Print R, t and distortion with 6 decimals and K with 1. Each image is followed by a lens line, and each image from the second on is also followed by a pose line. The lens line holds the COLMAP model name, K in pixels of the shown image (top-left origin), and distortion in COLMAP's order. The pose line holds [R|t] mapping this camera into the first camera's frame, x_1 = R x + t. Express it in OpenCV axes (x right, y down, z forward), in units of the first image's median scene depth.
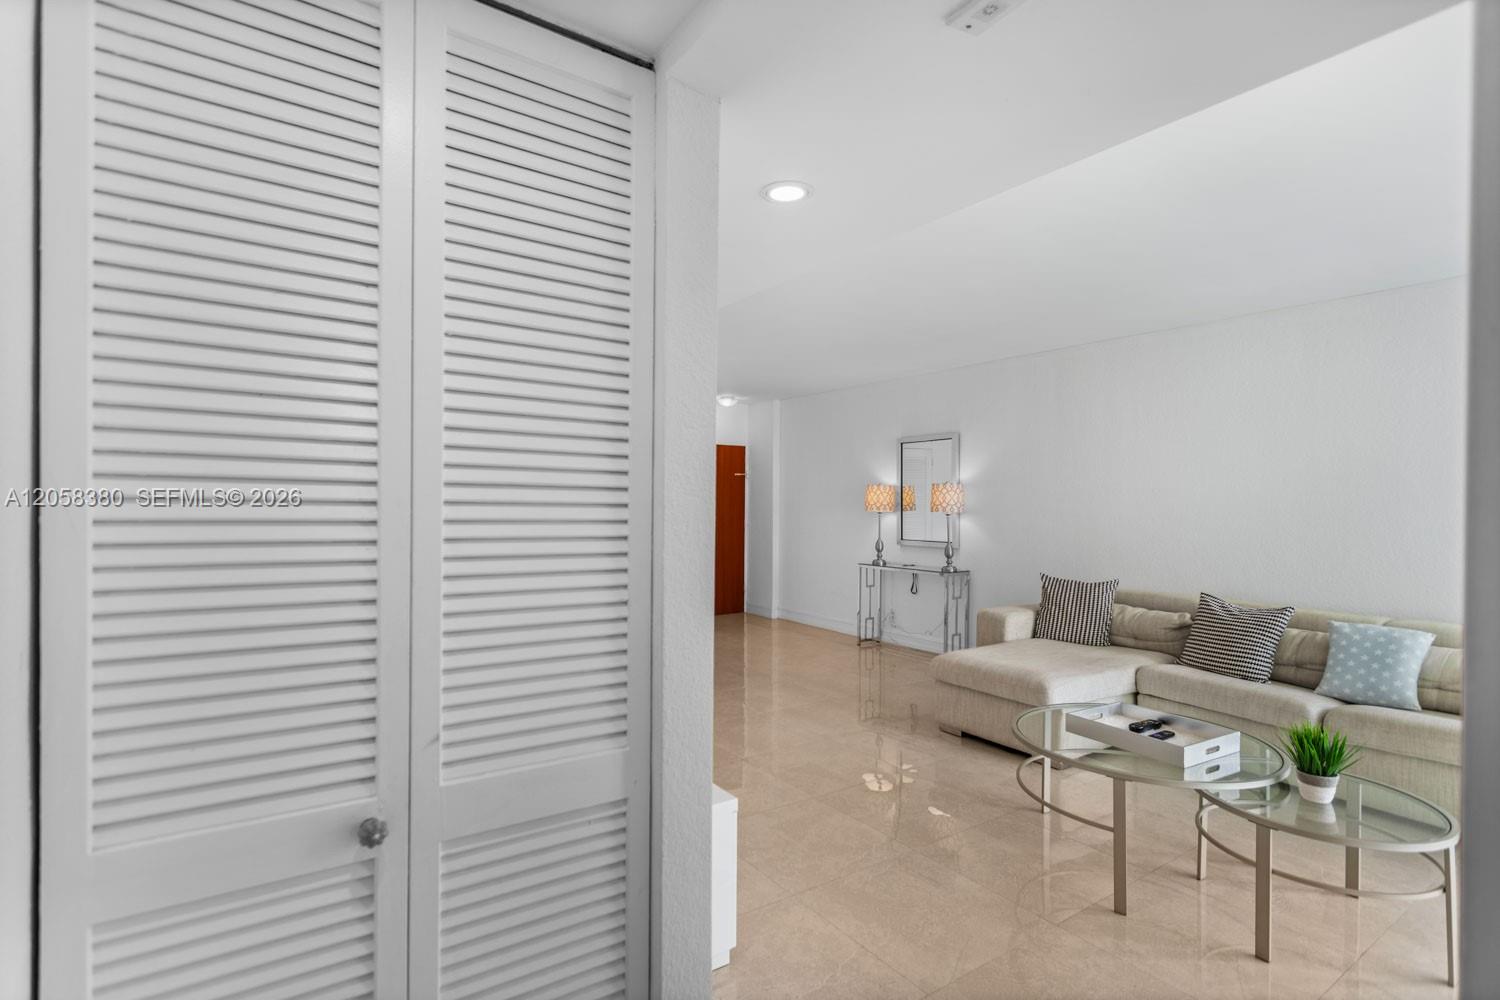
lens RADIAL K [[726.1, 0, 742.8], [0, 726.1, 505.2], [0, 0, 1]] dist [0.004160, 0.000557]
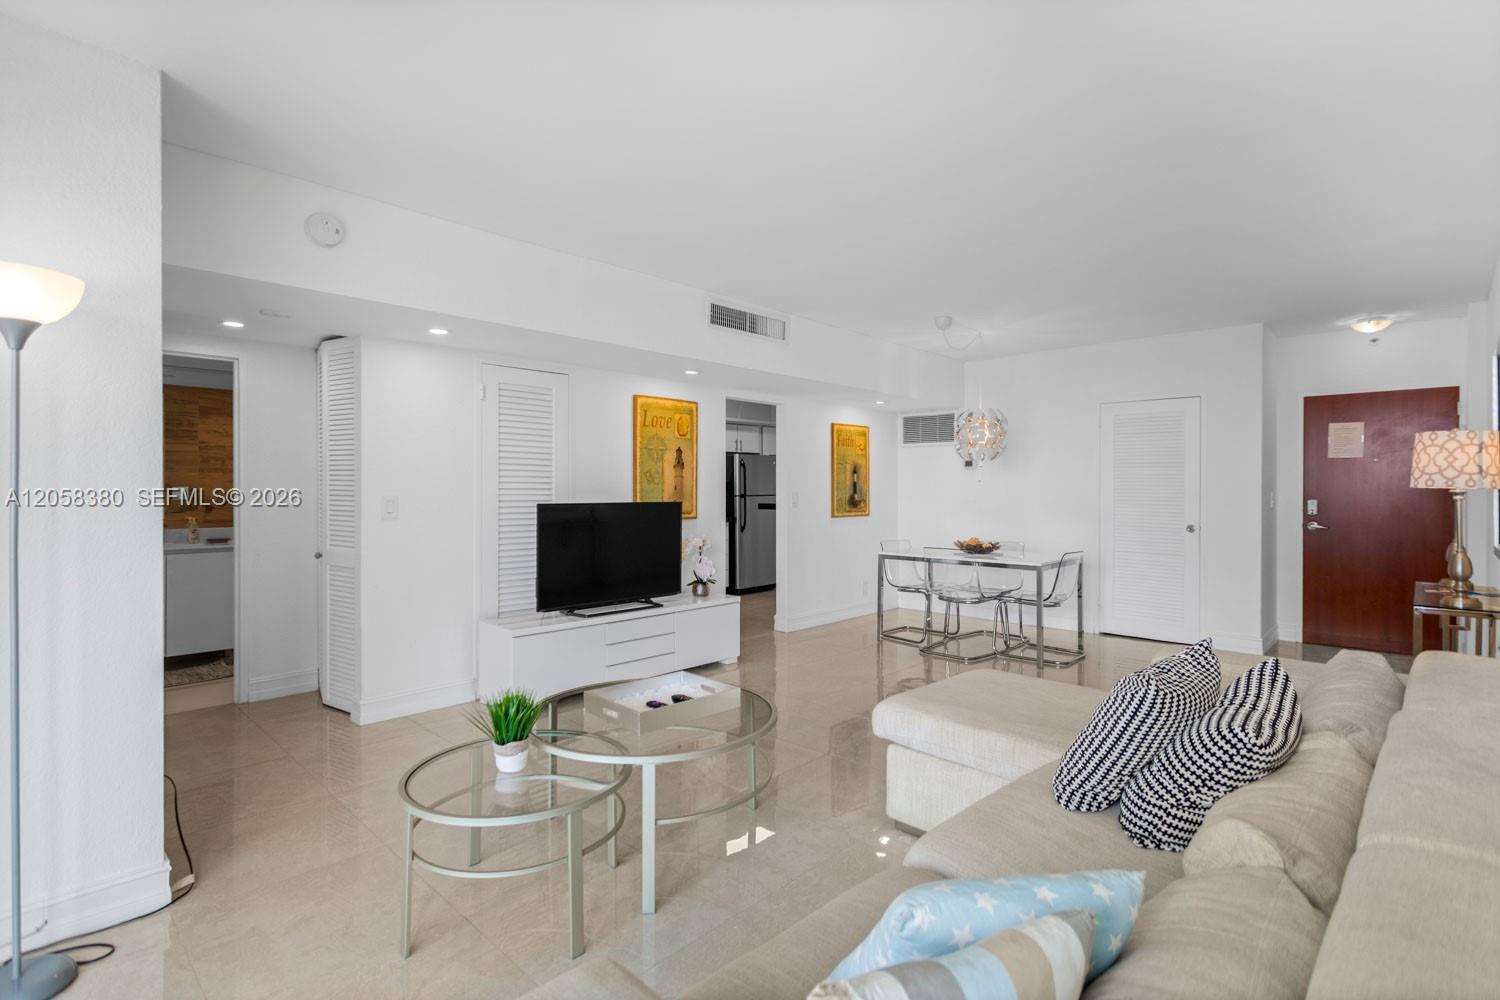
lens RADIAL K [[722.7, 0, 743.8], [0, 722.7, 494.0], [0, 0, 1]] dist [-0.000808, 0.000089]
pose [[0.206840, 0.002064, -0.978373, 0.906453], [-0.004696, 0.999988, 0.001117, 0.020811], [0.978363, 0.004363, 0.206847, 0.564183]]
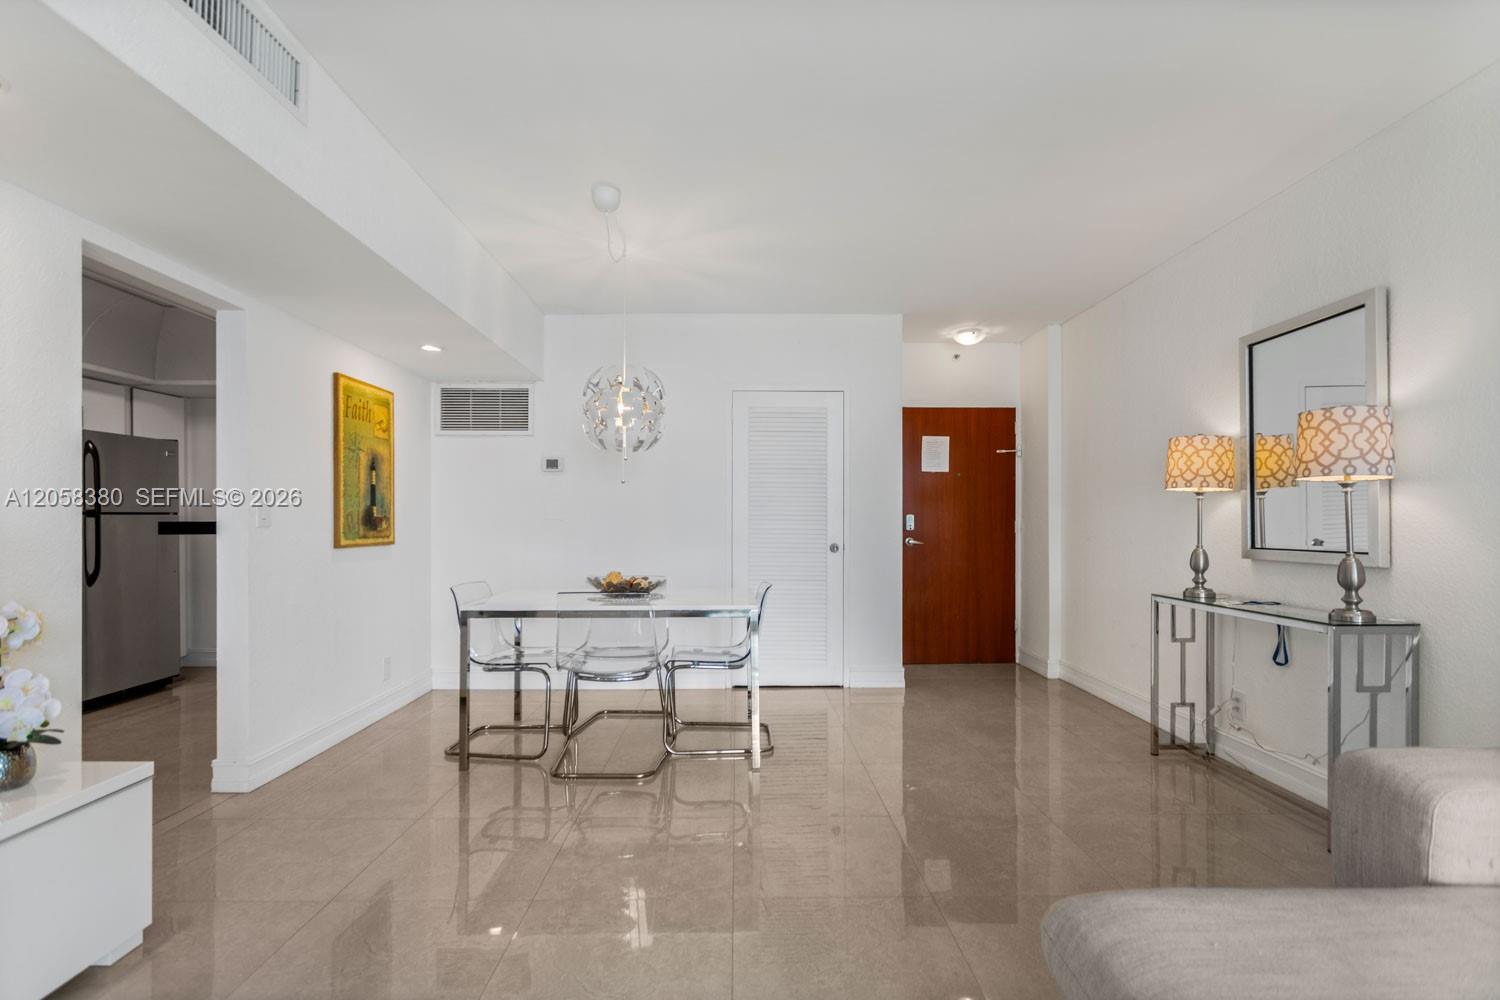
lens RADIAL K [[720.2, 0, 746.5], [0, 720.2, 524.5], [0, 0, 1]] dist [0.000859, 0.000013]
pose [[0.834889, -0.005756, -0.550388, 0.302520], [0.003644, 0.999981, -0.004931, 0.049477], [0.550406, 0.002112, 0.834894, 0.635919]]
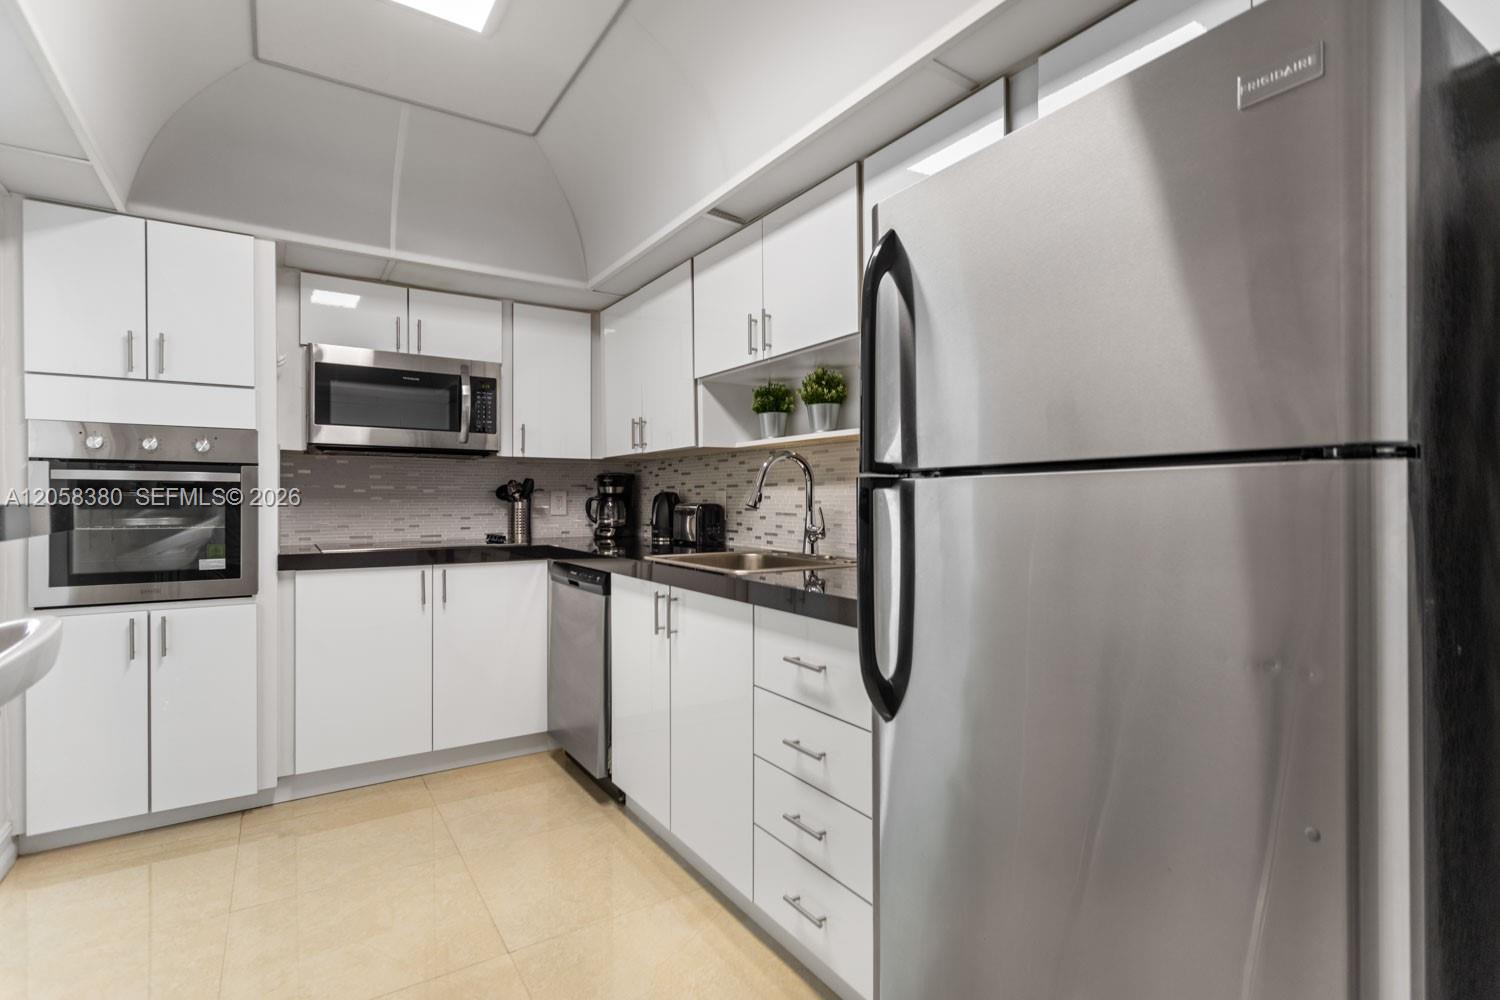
lens RADIAL K [[726.9, 0, 750.0], [0, 726.9, 500.0], [0, 0, 1]] dist [0.001209, 0.000123]
pose [[-0.999776, -0.004754, 0.020627, -0.860895], [-0.004586, 0.999956, 0.008180, 0.034875], [-0.020665, 0.008084, -0.999754, 1.223168]]
